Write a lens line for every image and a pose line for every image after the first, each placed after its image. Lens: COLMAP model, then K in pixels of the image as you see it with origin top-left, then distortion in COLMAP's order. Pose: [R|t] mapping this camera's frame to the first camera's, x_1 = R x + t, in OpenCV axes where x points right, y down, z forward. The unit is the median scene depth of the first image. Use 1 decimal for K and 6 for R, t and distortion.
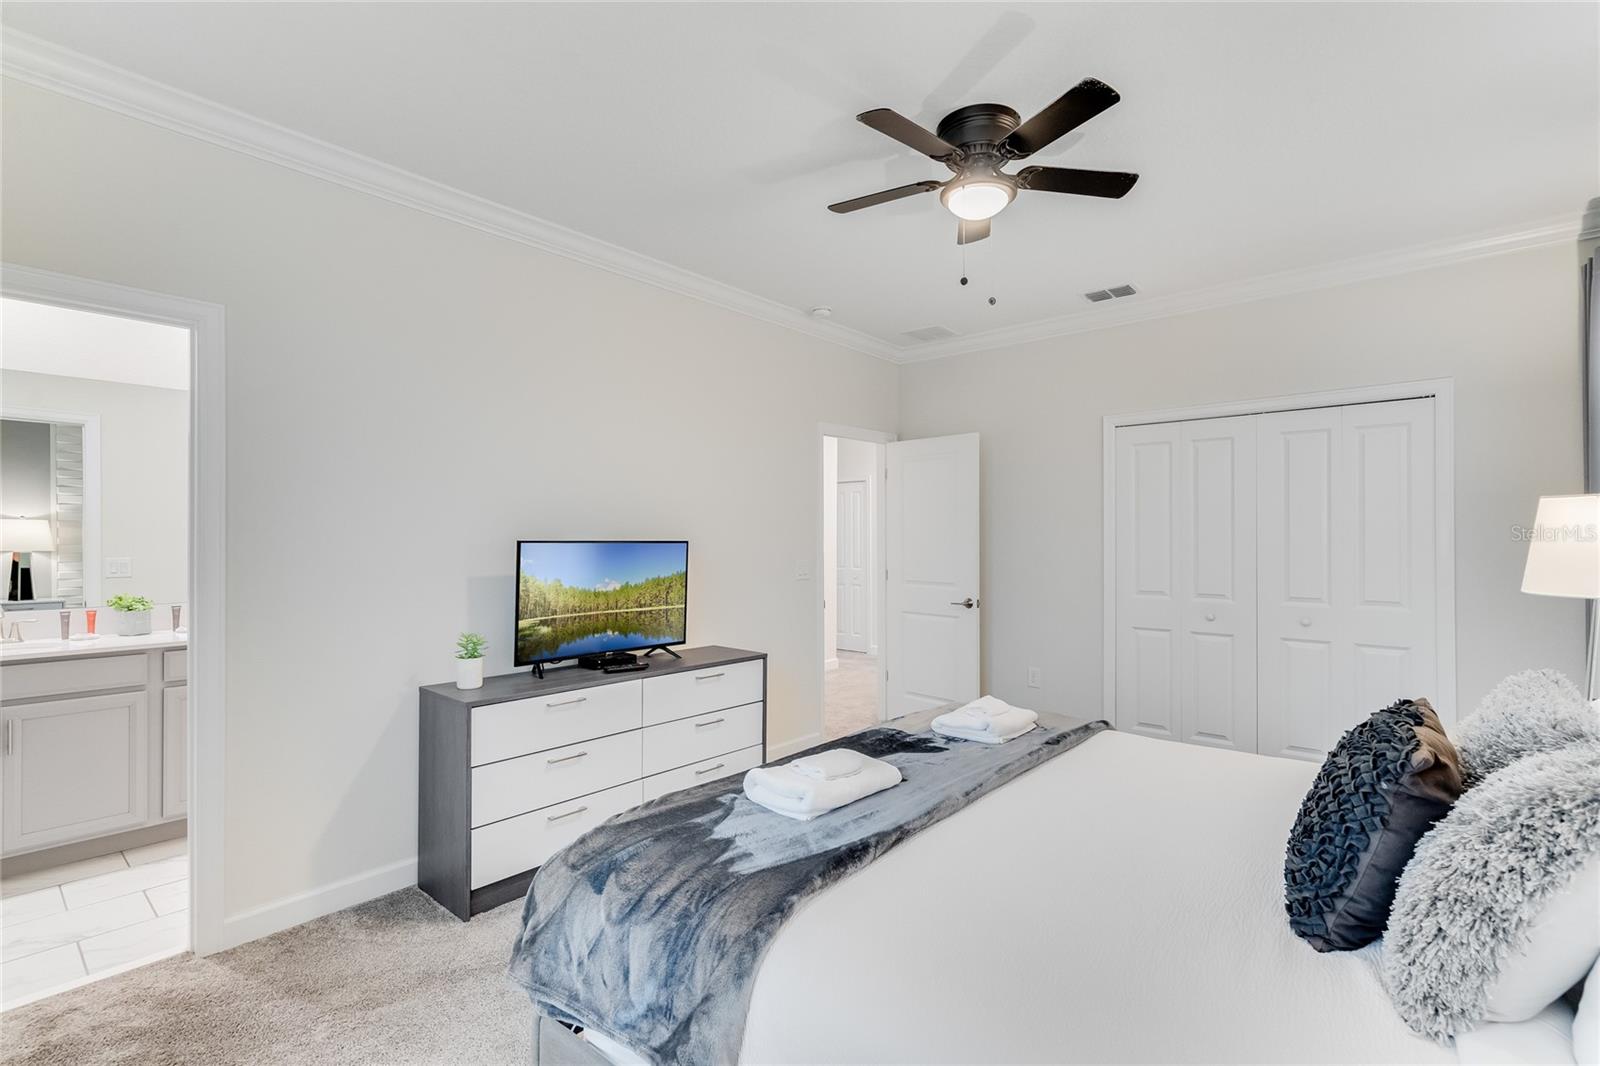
lens RADIAL K [[725.9, 0, 800.3], [0, 725.9, 547.8], [0, 0, 1]] dist [-0.000269, 0.000446]
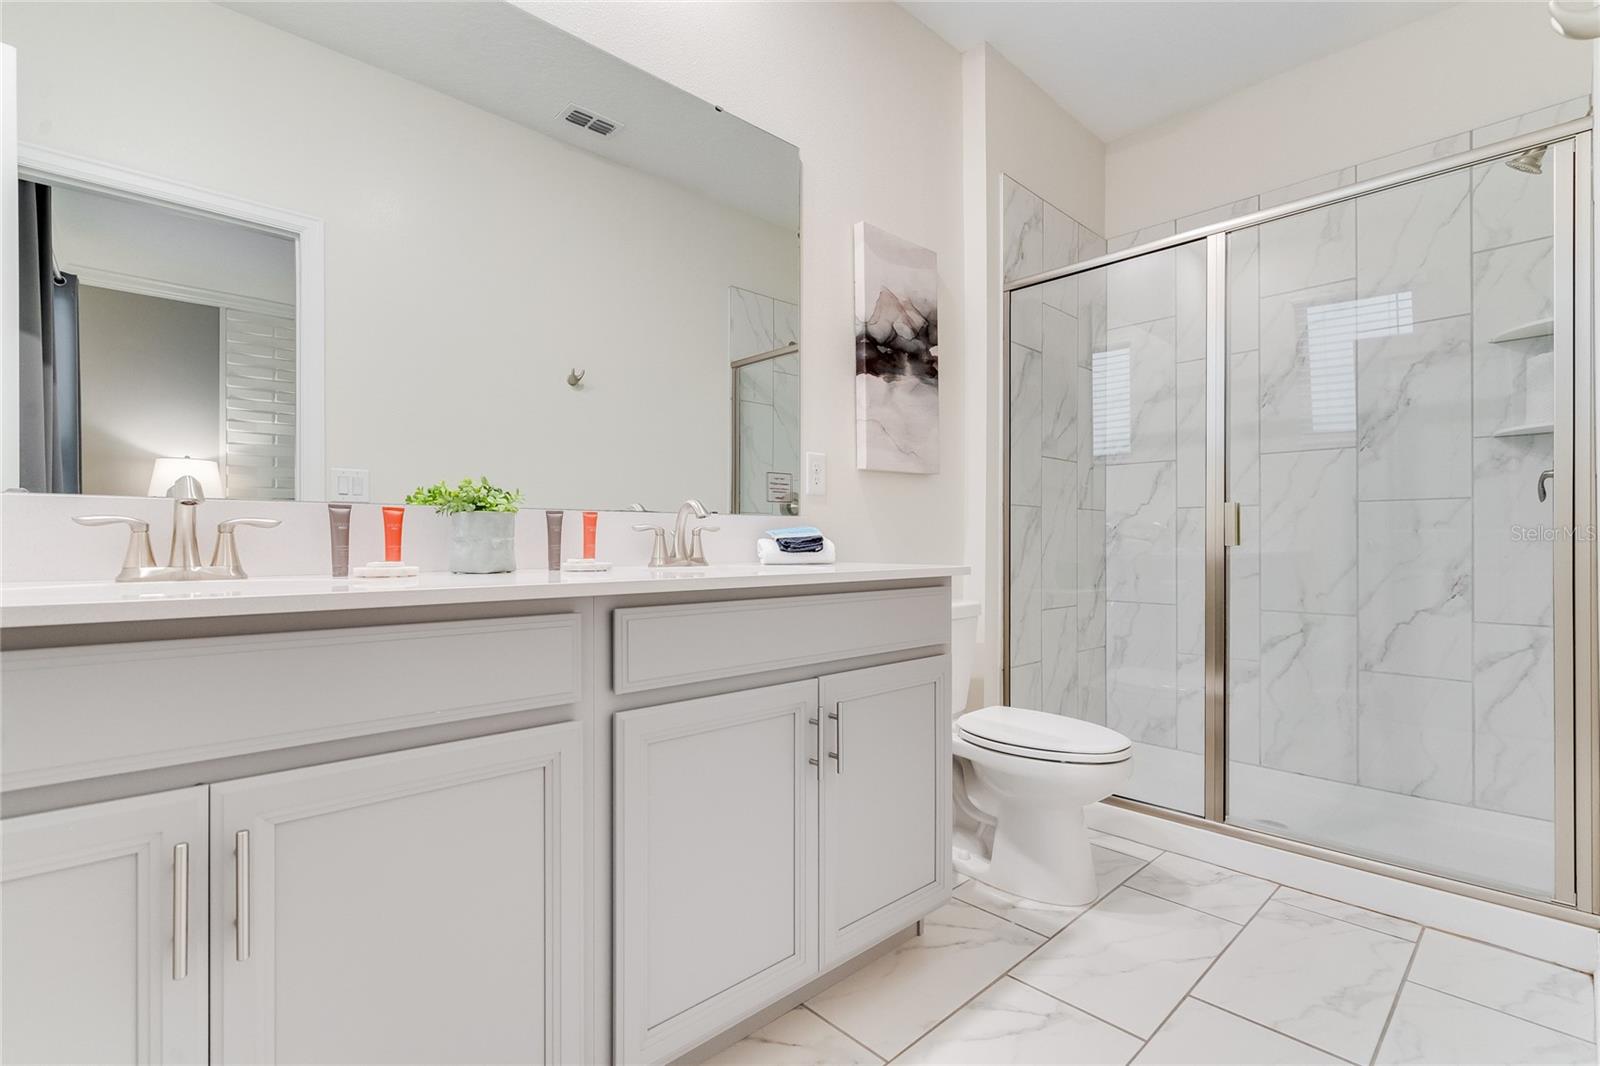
lens RADIAL K [[725.9, 0, 800.3], [0, 725.9, 547.8], [0, 0, 1]] dist [-0.000269, 0.000446]
pose [[0.994592, 0.002850, -0.103816, -0.599525], [-0.003378, 0.999982, -0.004916, 0.092090], [0.103800, 0.005240, 0.994584, 0.527774]]
